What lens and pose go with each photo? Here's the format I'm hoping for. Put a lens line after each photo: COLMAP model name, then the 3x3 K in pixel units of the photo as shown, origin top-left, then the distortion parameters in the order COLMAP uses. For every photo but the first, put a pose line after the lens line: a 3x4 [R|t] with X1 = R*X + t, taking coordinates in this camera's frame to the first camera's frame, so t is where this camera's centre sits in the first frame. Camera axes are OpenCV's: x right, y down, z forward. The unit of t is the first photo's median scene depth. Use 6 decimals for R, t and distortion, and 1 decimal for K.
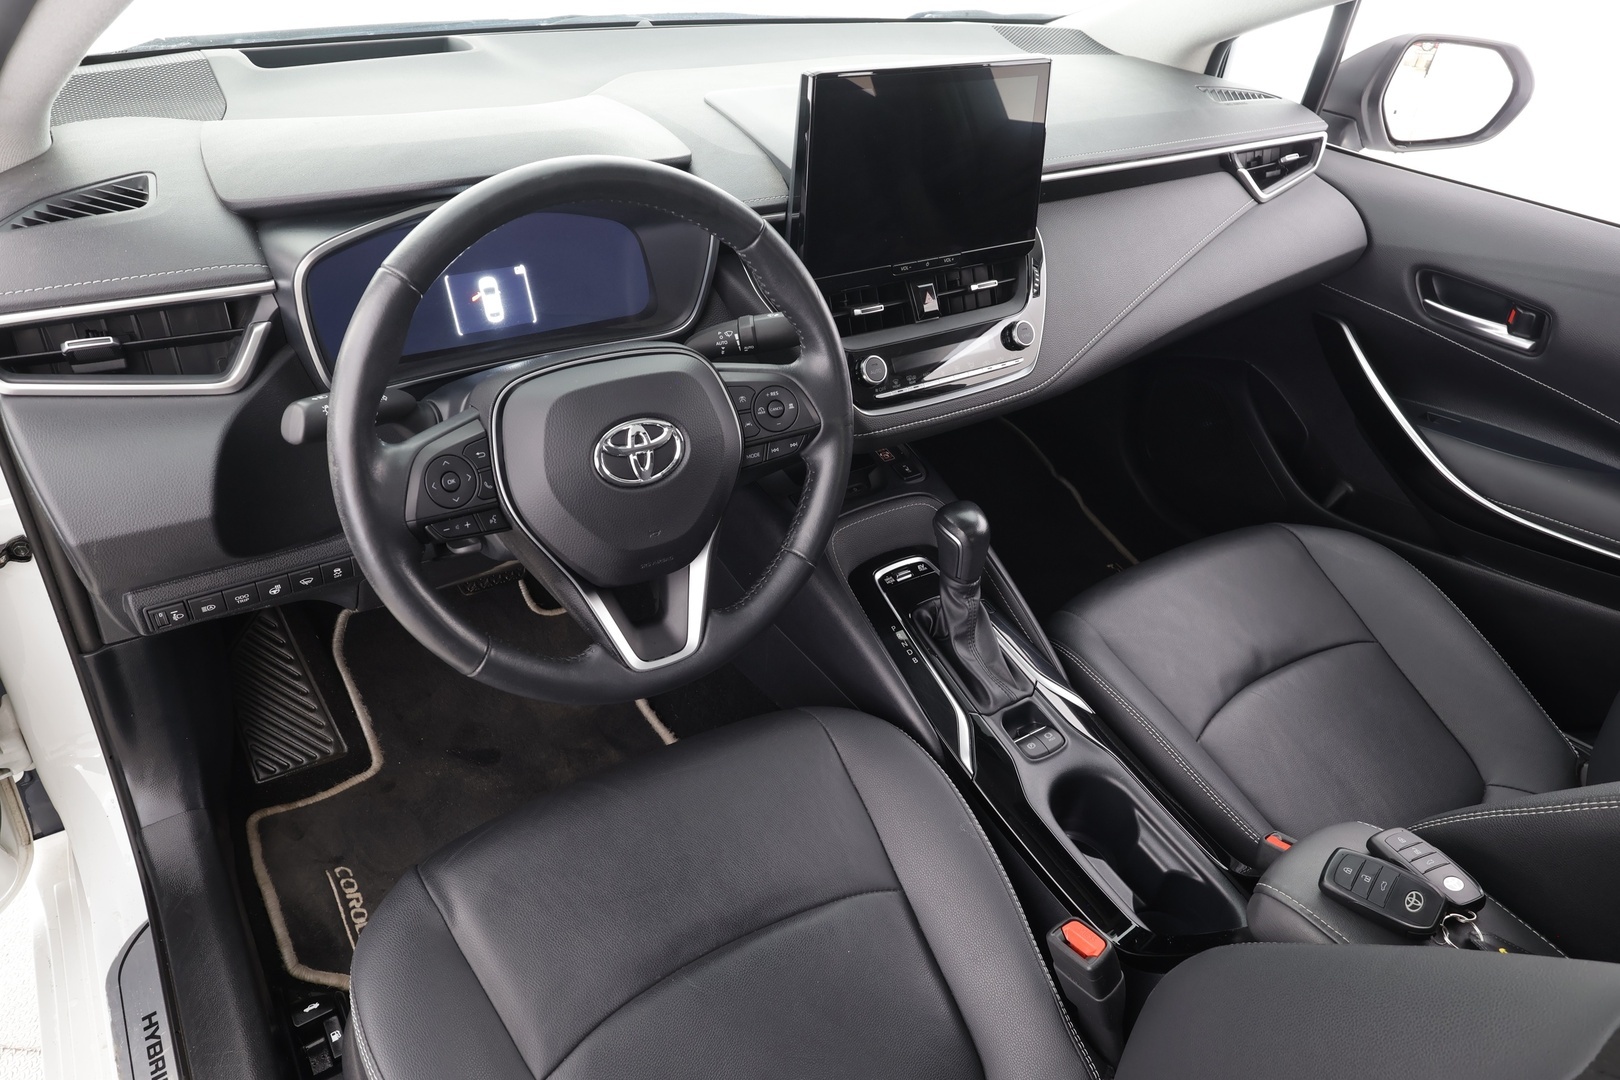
lens RADIAL K [[1074.2, 0, 823.6], [0, 1074.2, 542.1], [0, 0, 1]] dist [0.006153, -0.003054]
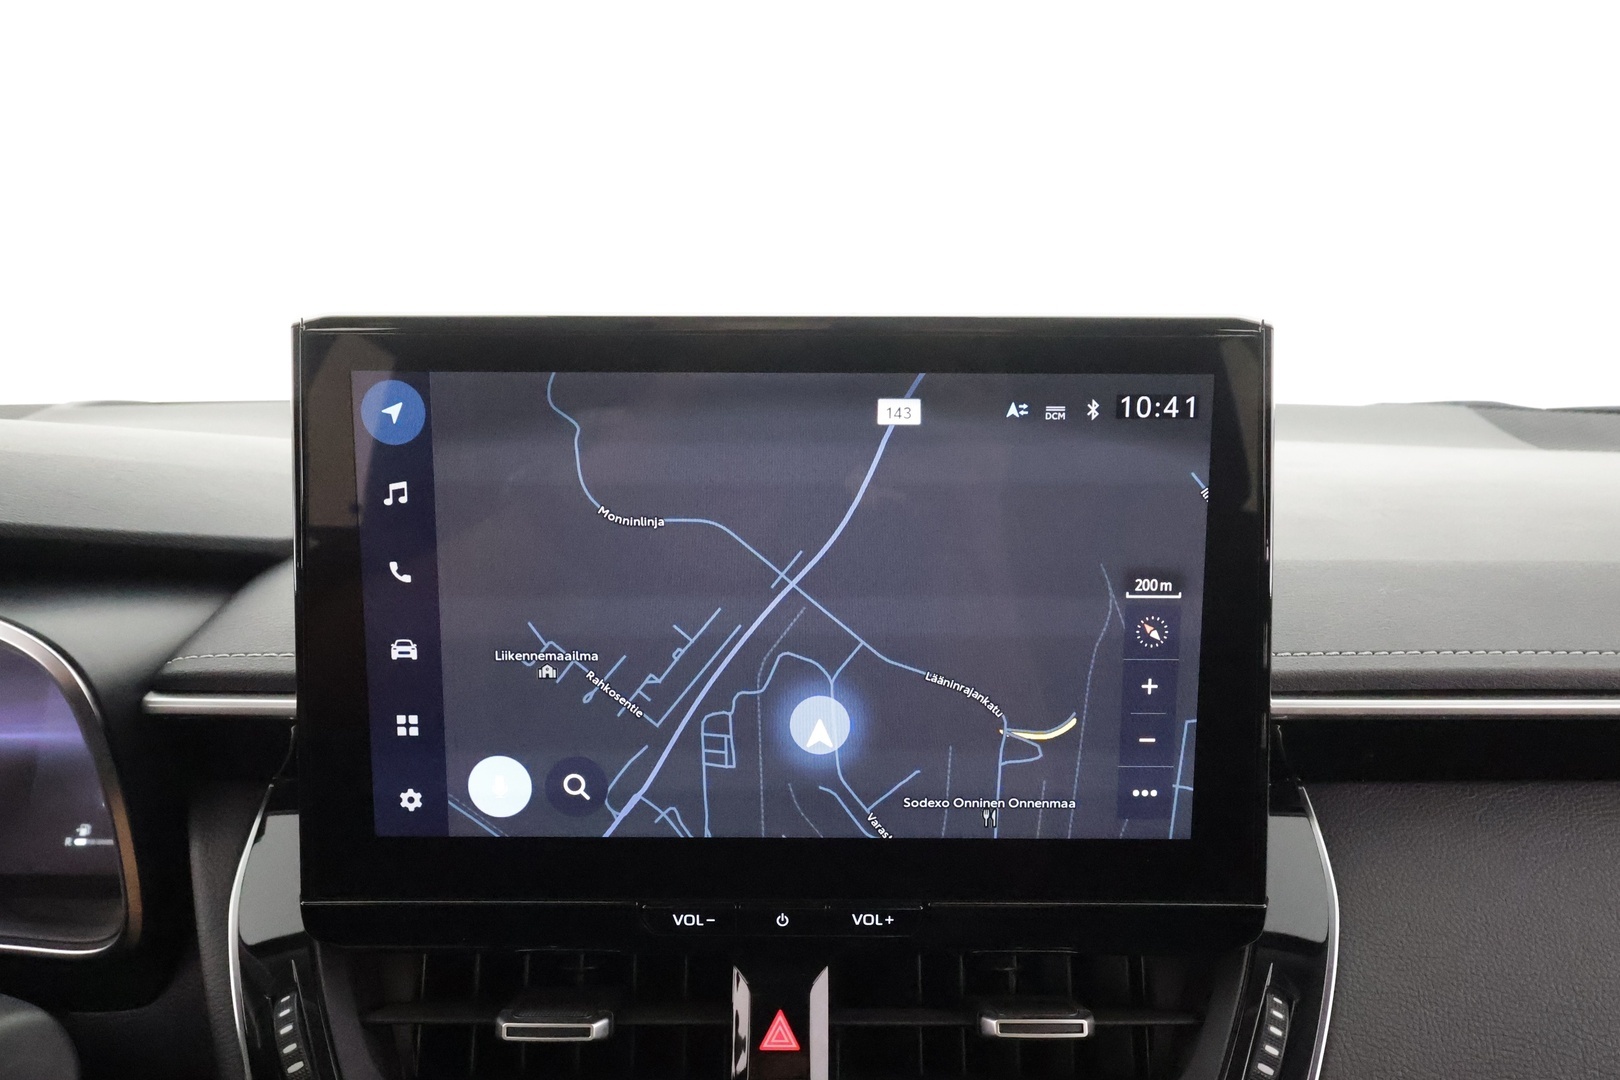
lens RADIAL K [[1095.3, 0, 801.6], [0, 1095.3, 541.2], [0, 0, 1]] dist [-0.002671, 0.001726]
pose [[0.823725, 0.040088, -0.565571, 0.269076], [-0.275568, 0.900066, -0.337554, -0.248239], [0.495519, 0.433905, 0.752454, 0.709839]]
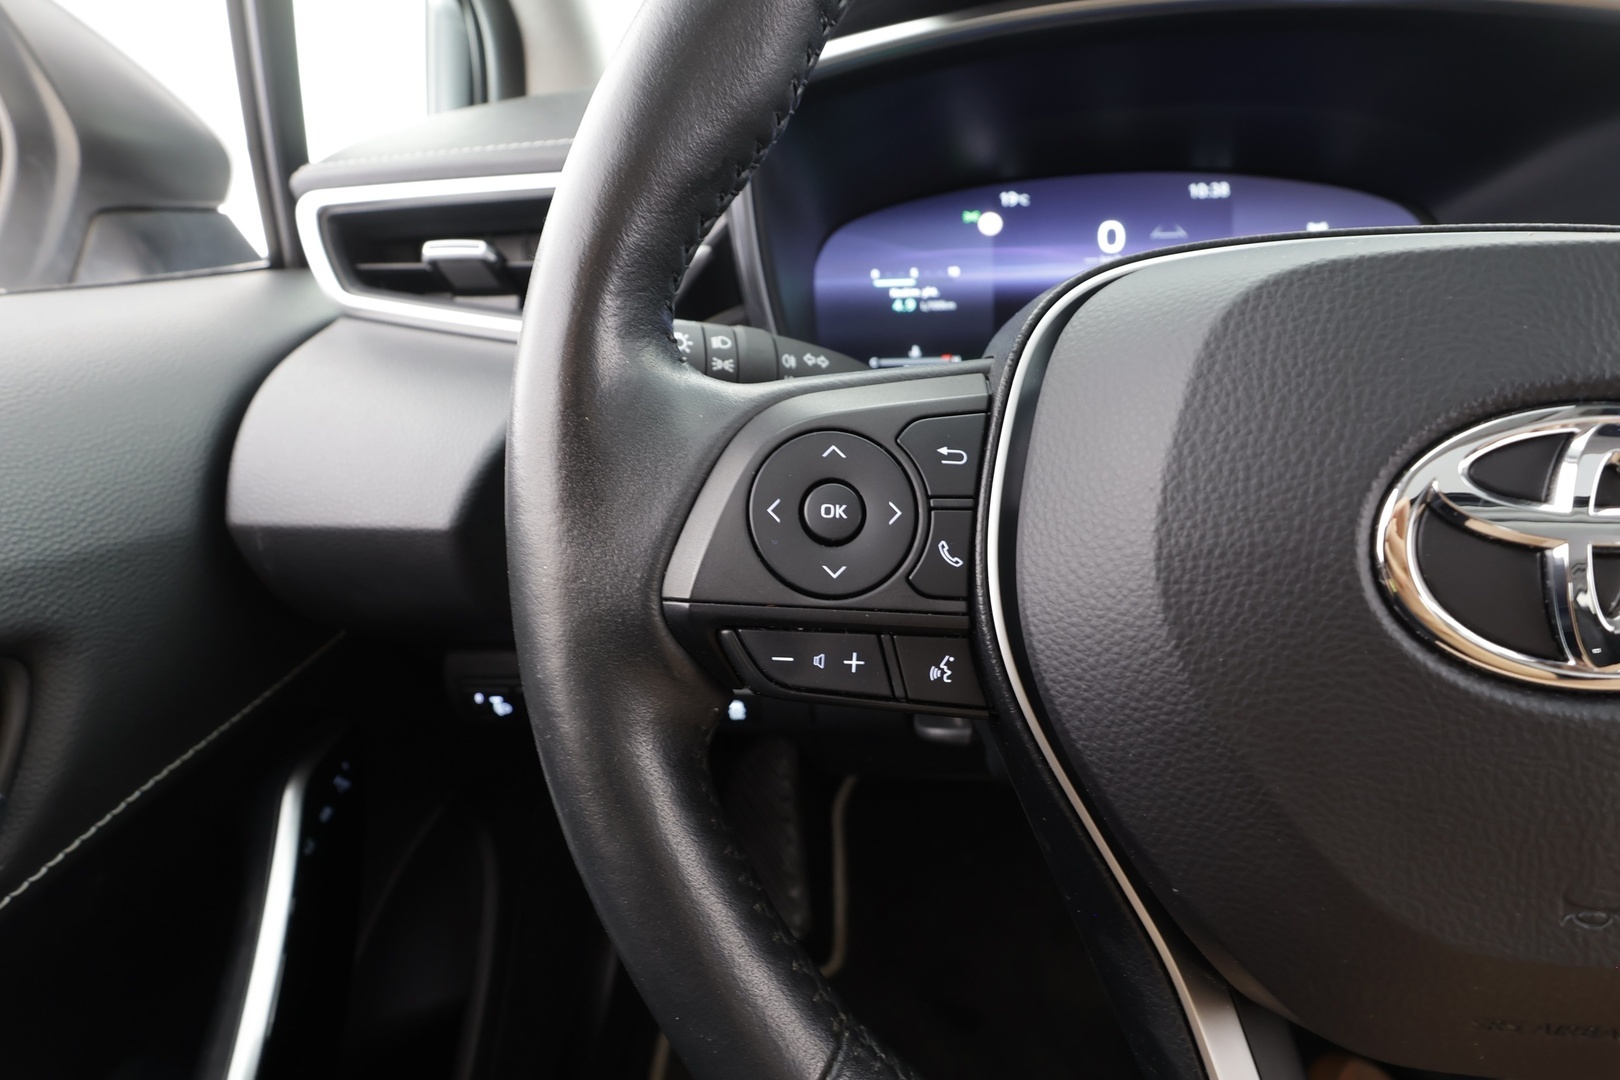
lens RADIAL K [[809.5, 0, 798.7], [0, 809.5, 545.7], [0, 0, 1]] dist [-0.002869, 0.000902]
pose [[0.773842, 0.145442, -0.616454, -0.140110], [-0.278151, 0.952441, -0.124452, -0.009894], [0.569036, 0.267774, 0.777493, 0.546780]]
